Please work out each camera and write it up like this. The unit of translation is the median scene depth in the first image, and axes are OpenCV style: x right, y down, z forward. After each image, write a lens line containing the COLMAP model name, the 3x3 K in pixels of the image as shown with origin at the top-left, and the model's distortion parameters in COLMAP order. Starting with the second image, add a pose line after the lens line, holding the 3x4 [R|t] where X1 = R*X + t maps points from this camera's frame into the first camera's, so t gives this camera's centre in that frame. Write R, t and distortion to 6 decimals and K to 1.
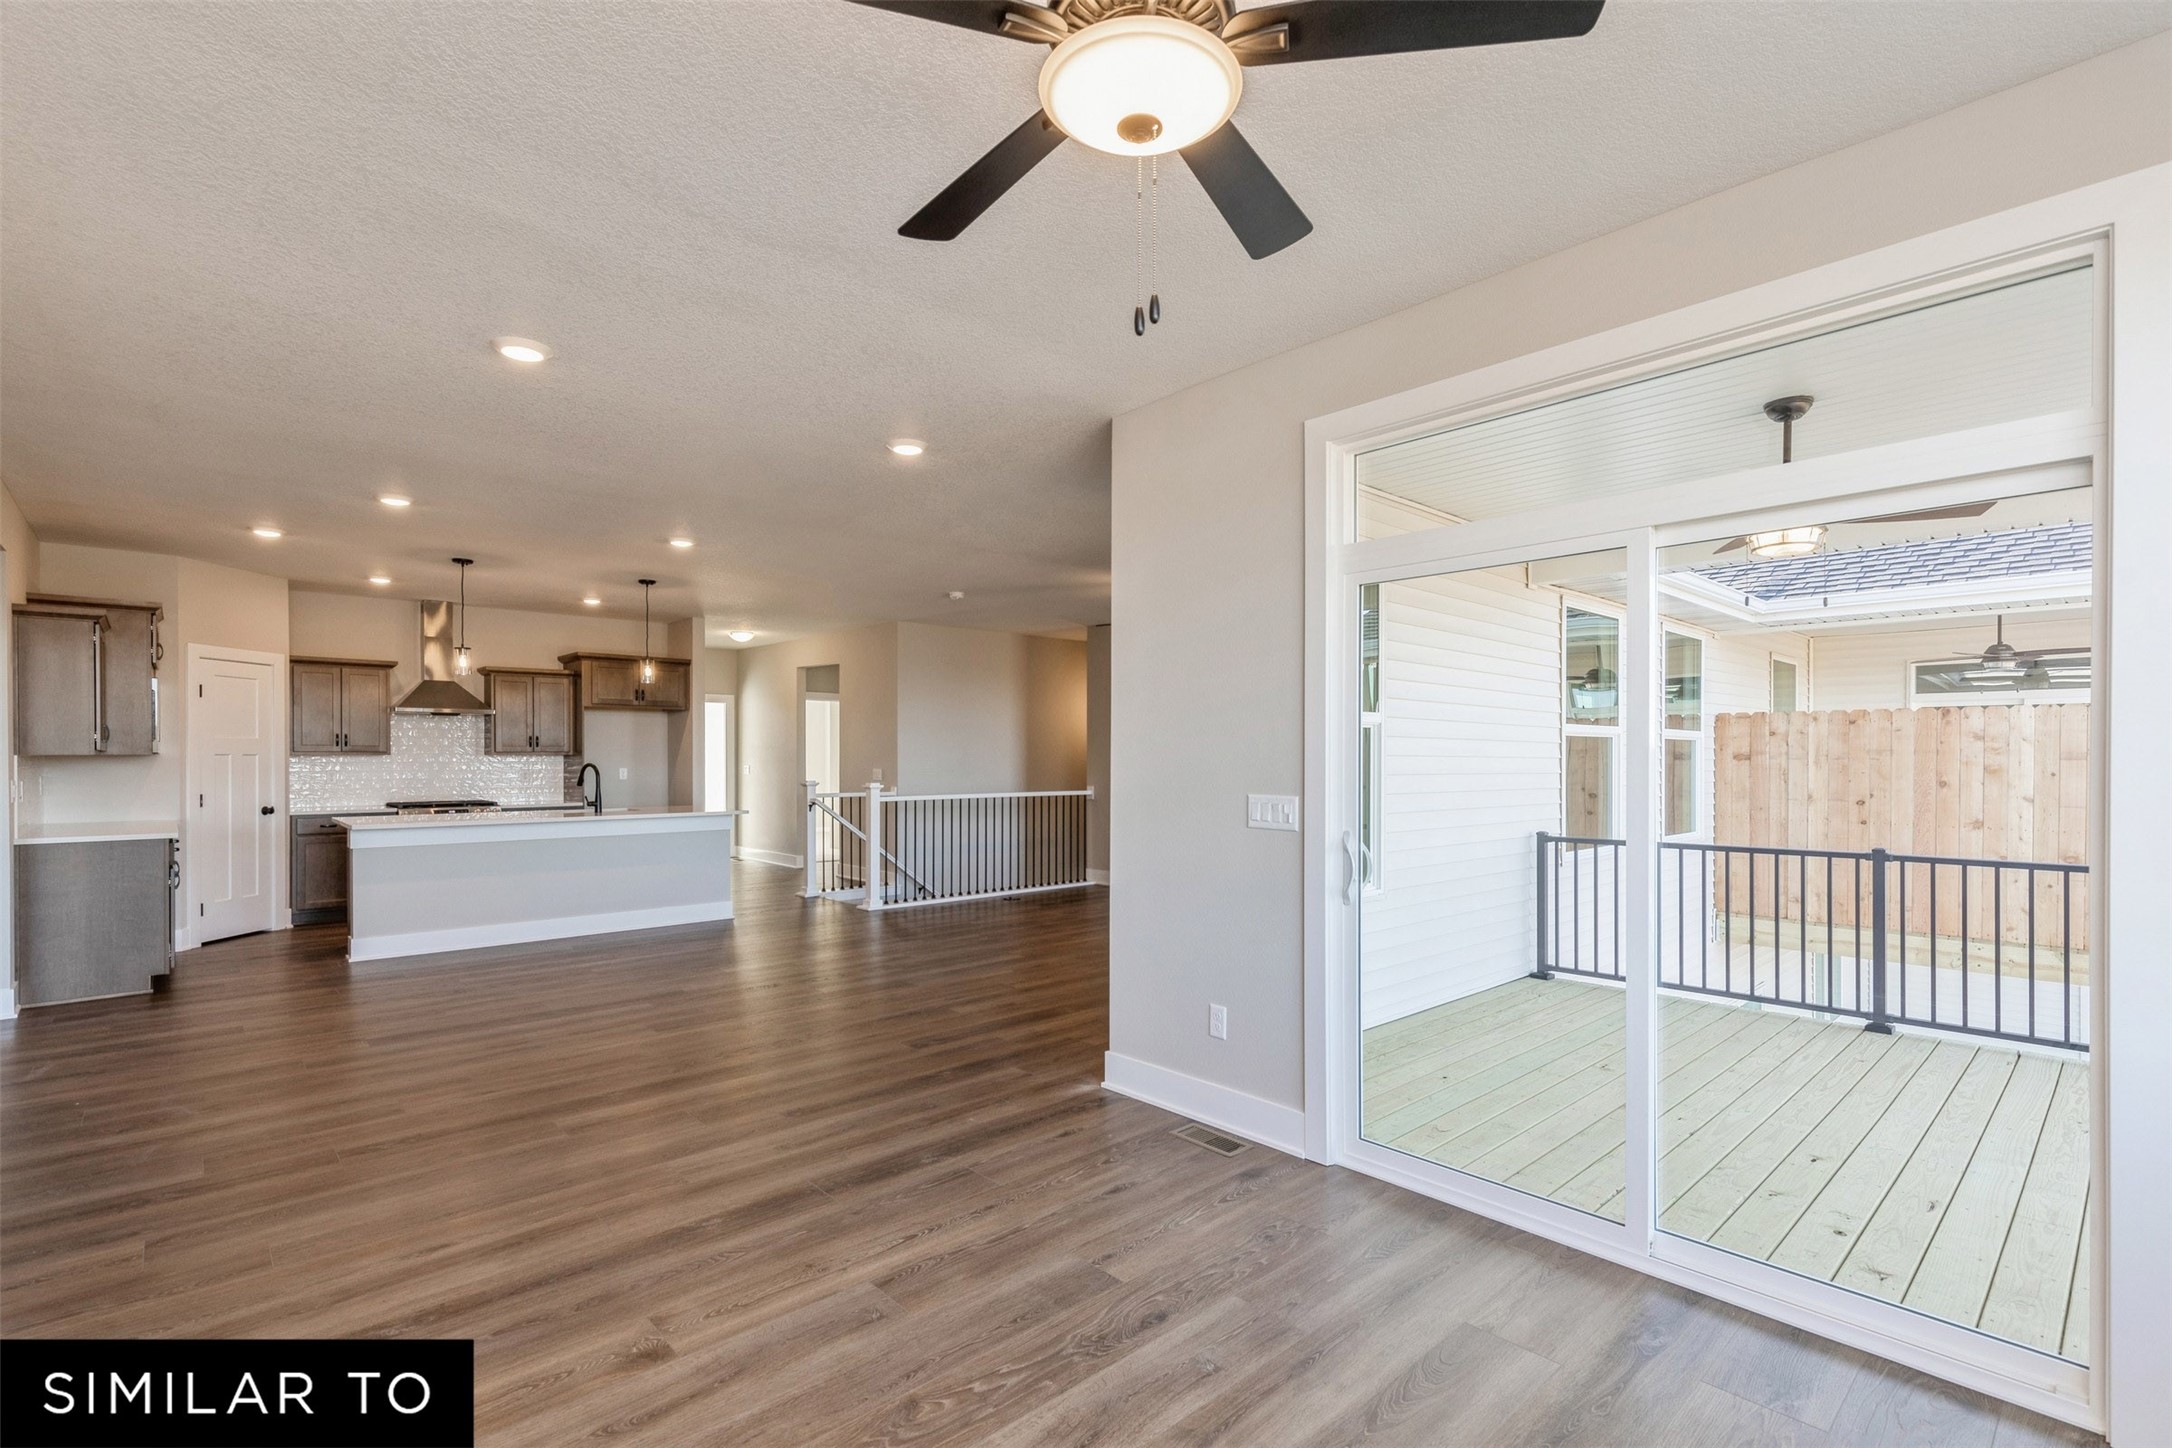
lens RADIAL K [[980.0, 0, 1075.0], [0, 980.0, 761.1], [0, 0, 1]] dist [0.011937, -0.003971]
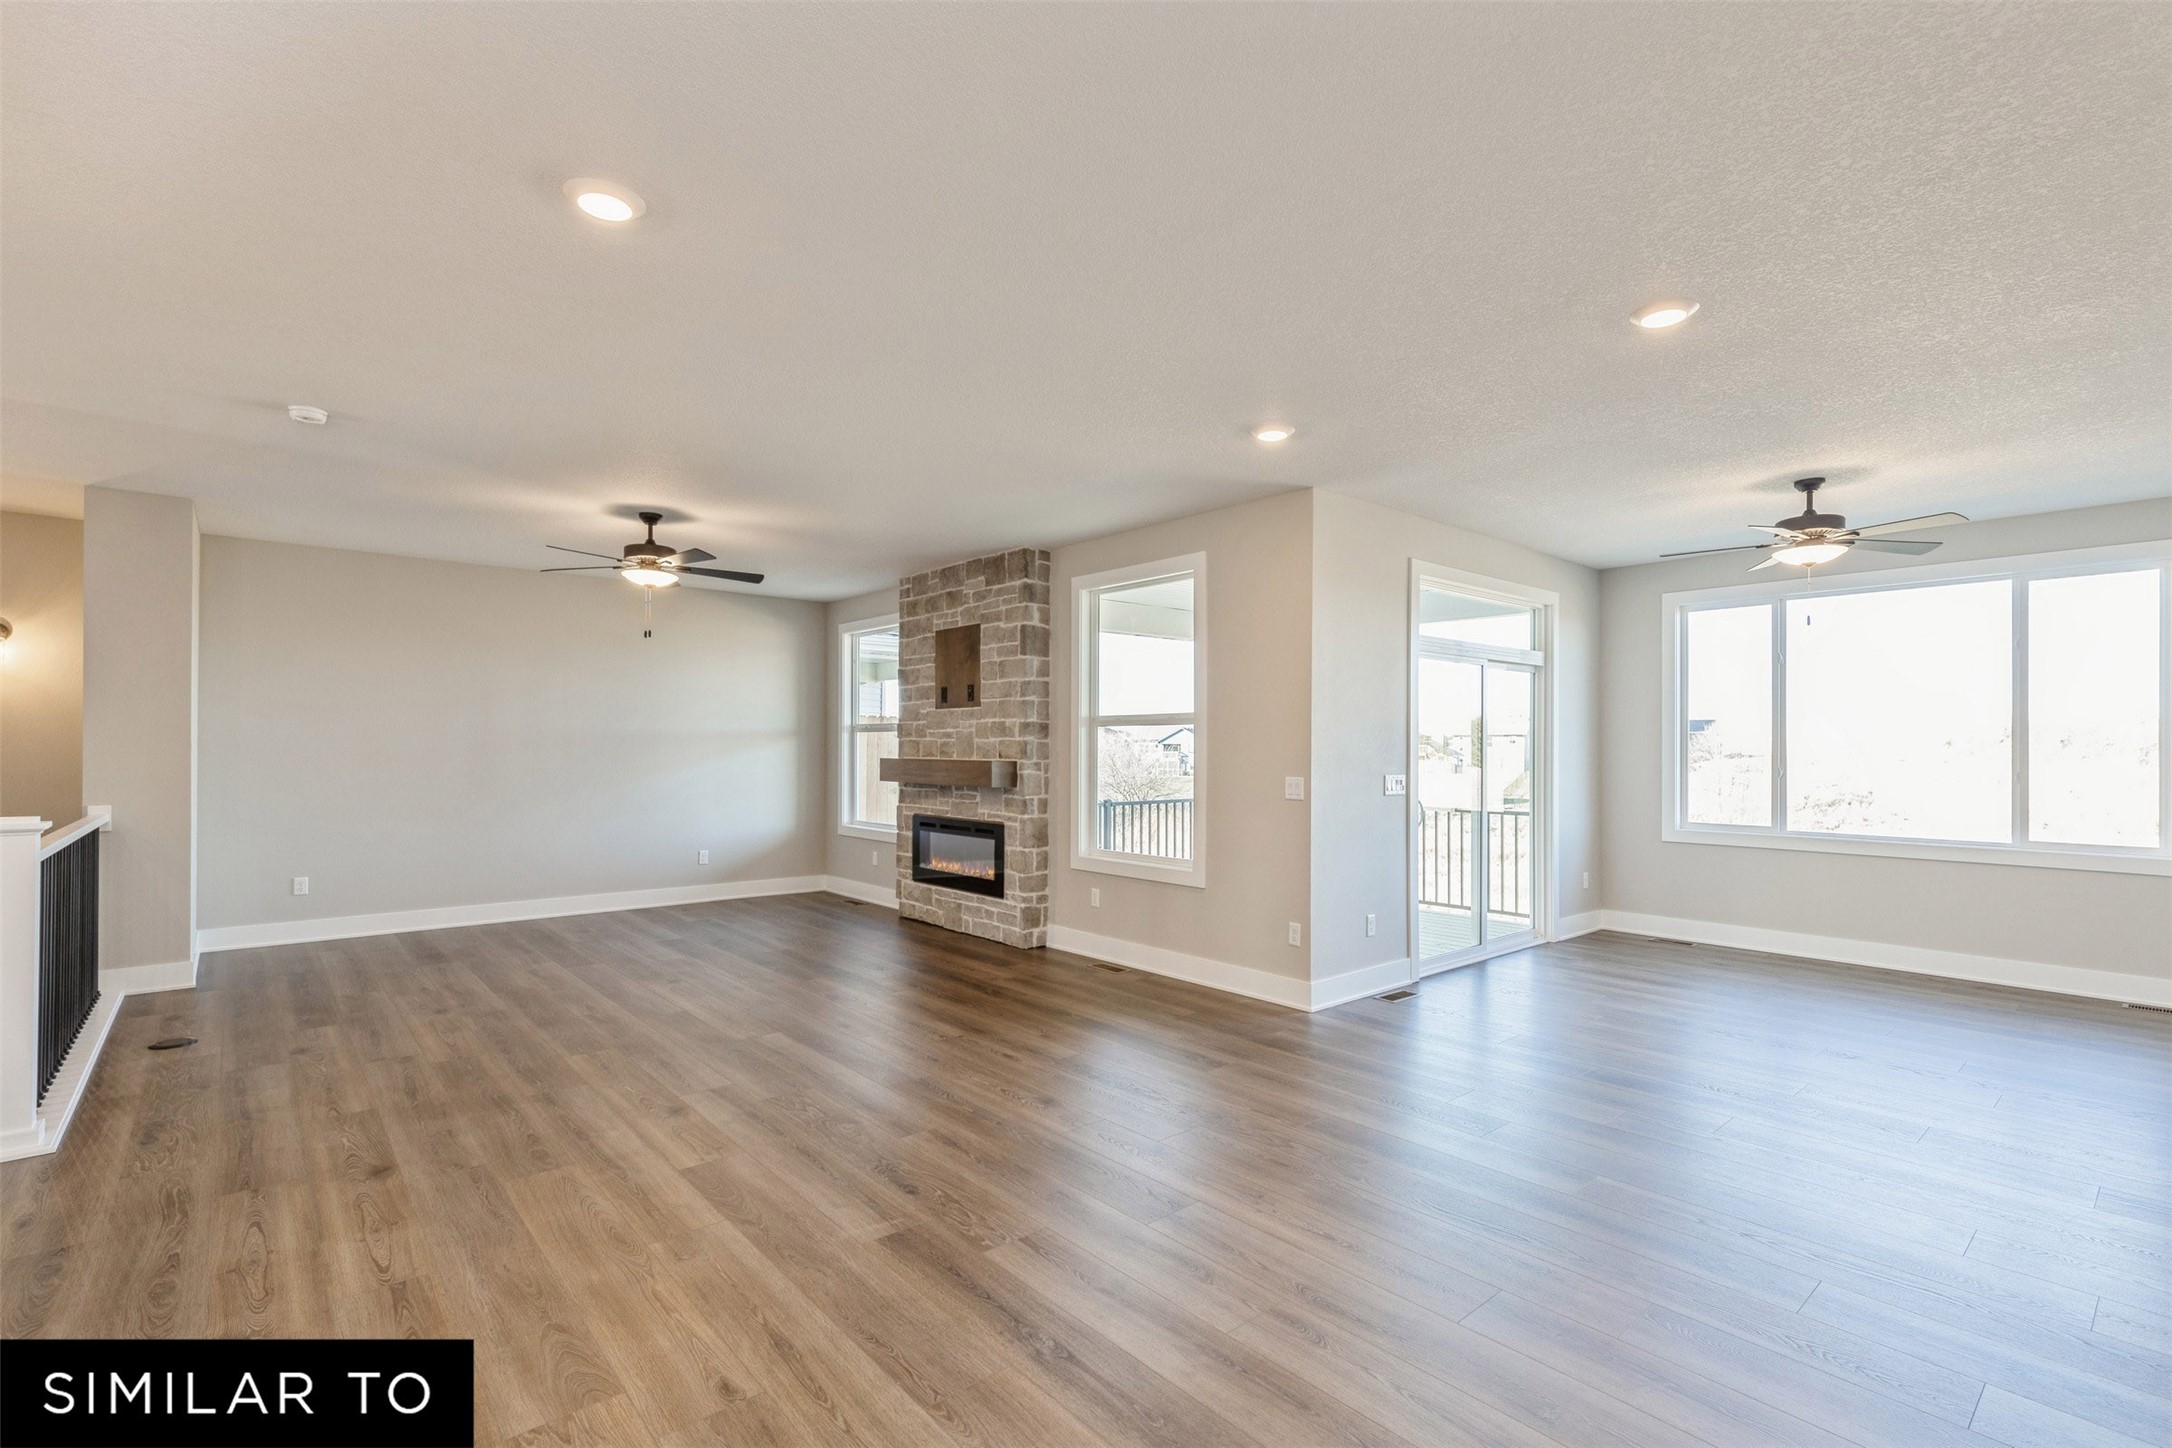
lens RADIAL K [[980.0, 0, 1074.0], [0, 980.0, 744.9], [0, 0, 1]] dist [0.011937, -0.003971]
pose [[0.032106, 0.005327, 0.999470, -0.583602], [0.001676, 0.999984, -0.005384, -0.002670], [-0.999483, 0.001848, 0.032097, 0.592476]]
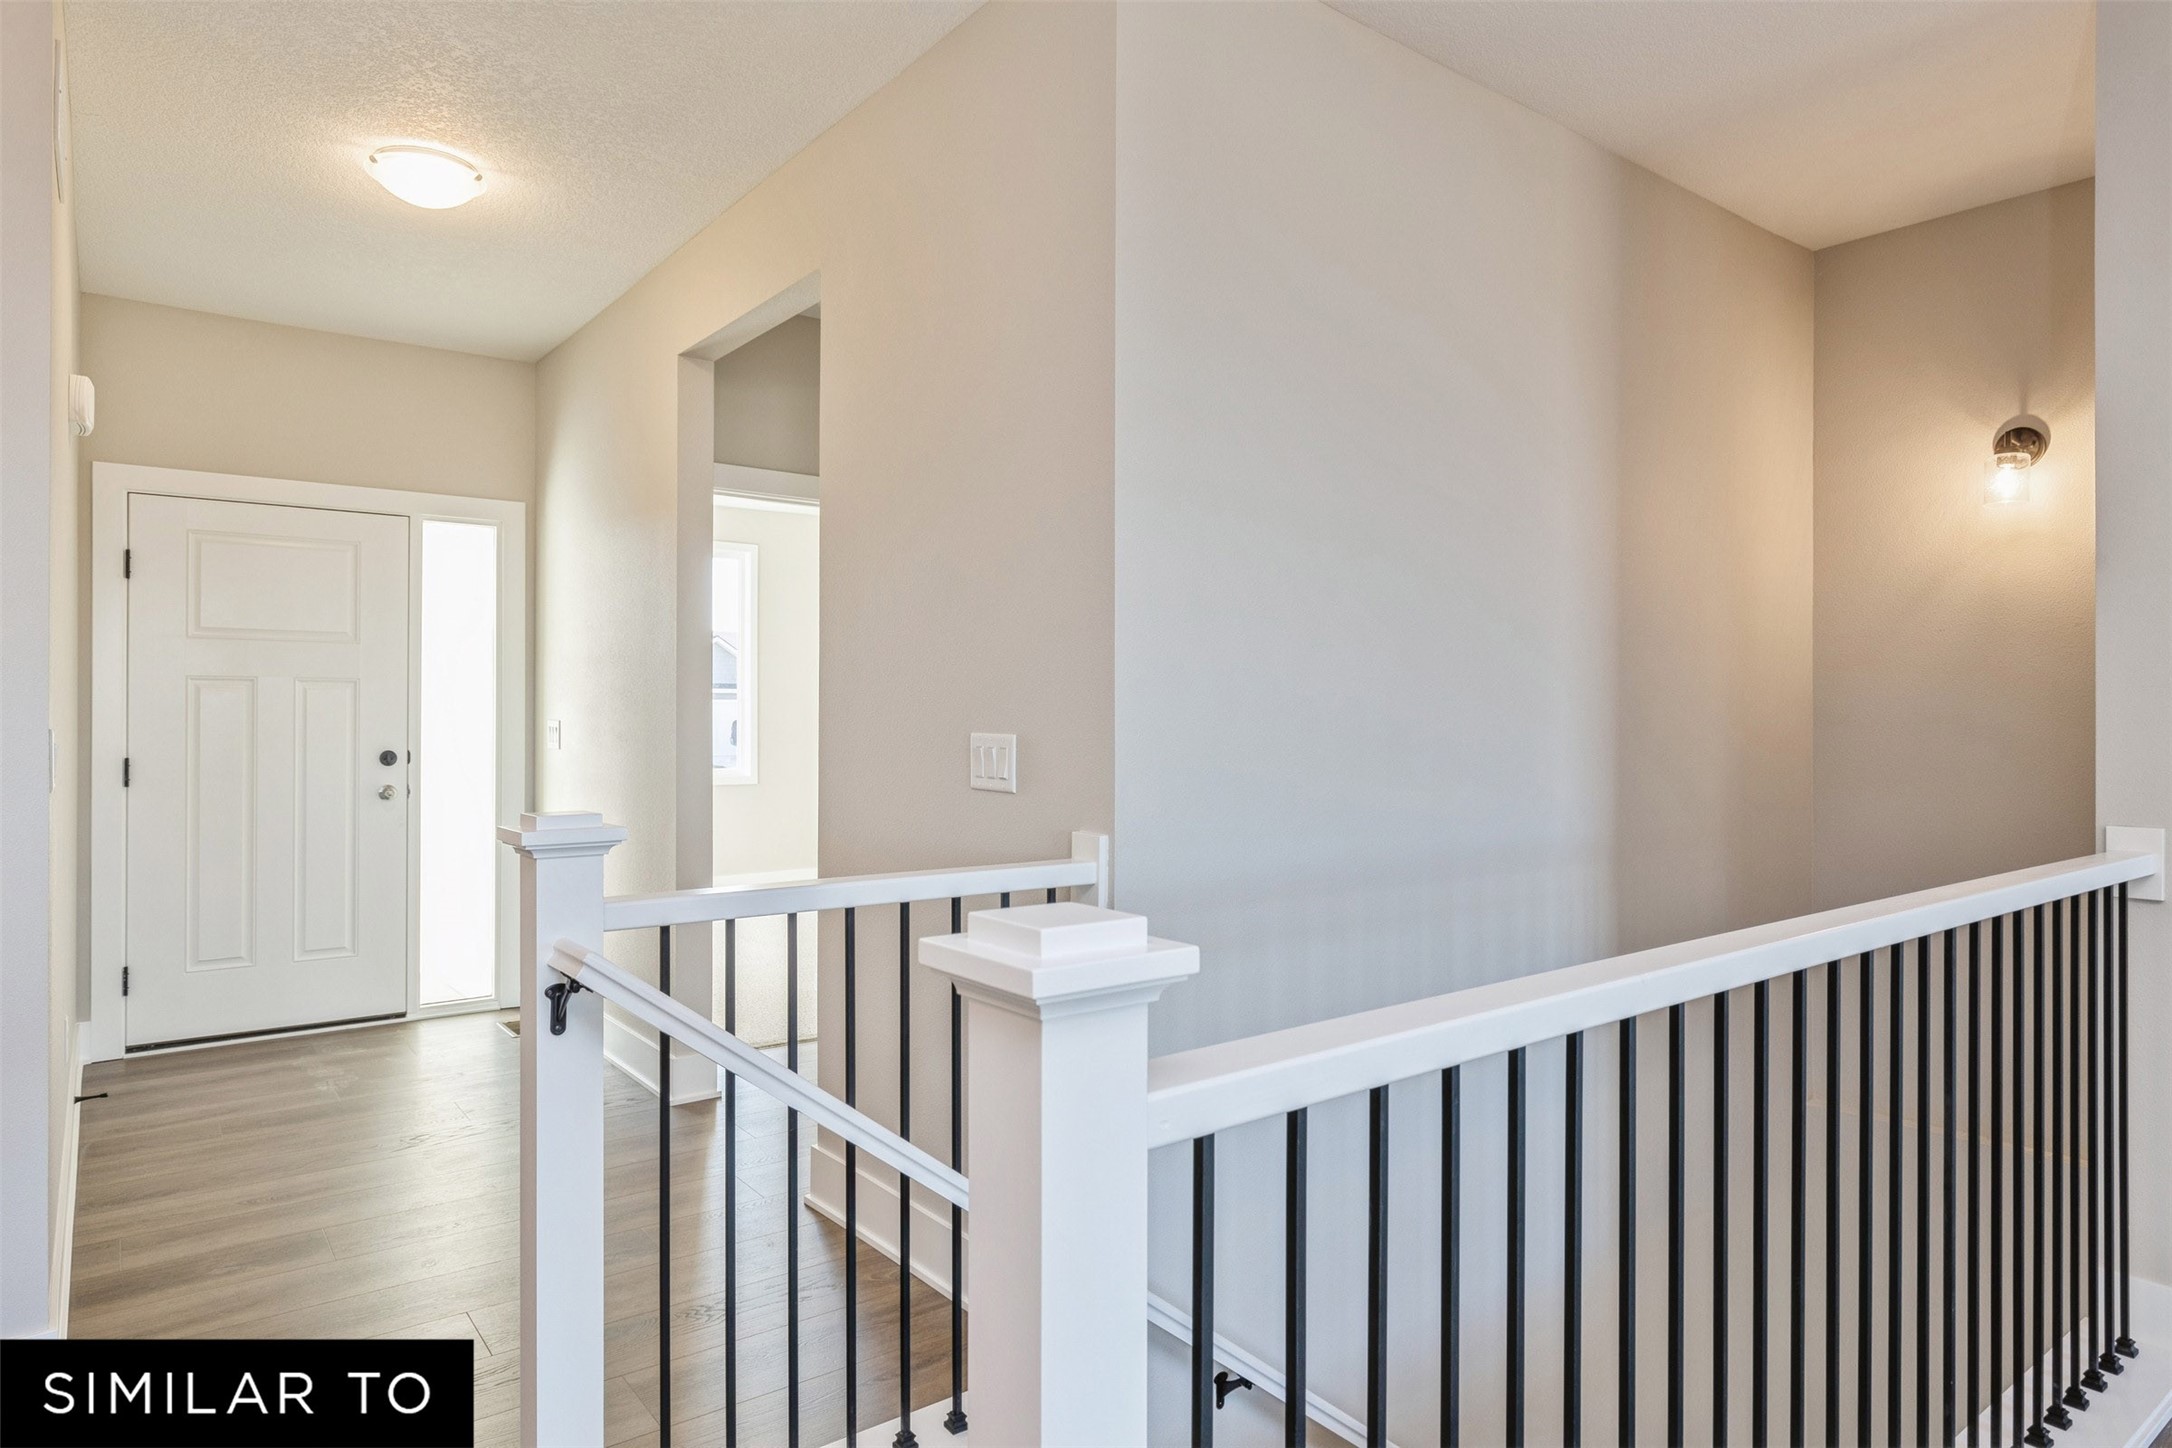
lens RADIAL K [[1273.6, 0, 1090.7], [0, 1273.6, 721.5], [0, 0, 1]] dist [-0.007465, -0.000750]
pose [[0.996856, 0.002666, -0.079185, -0.198571], [-0.002782, 0.999995, -0.001362, 0.007079], [0.079181, 0.001578, 0.996859, 0.914612]]
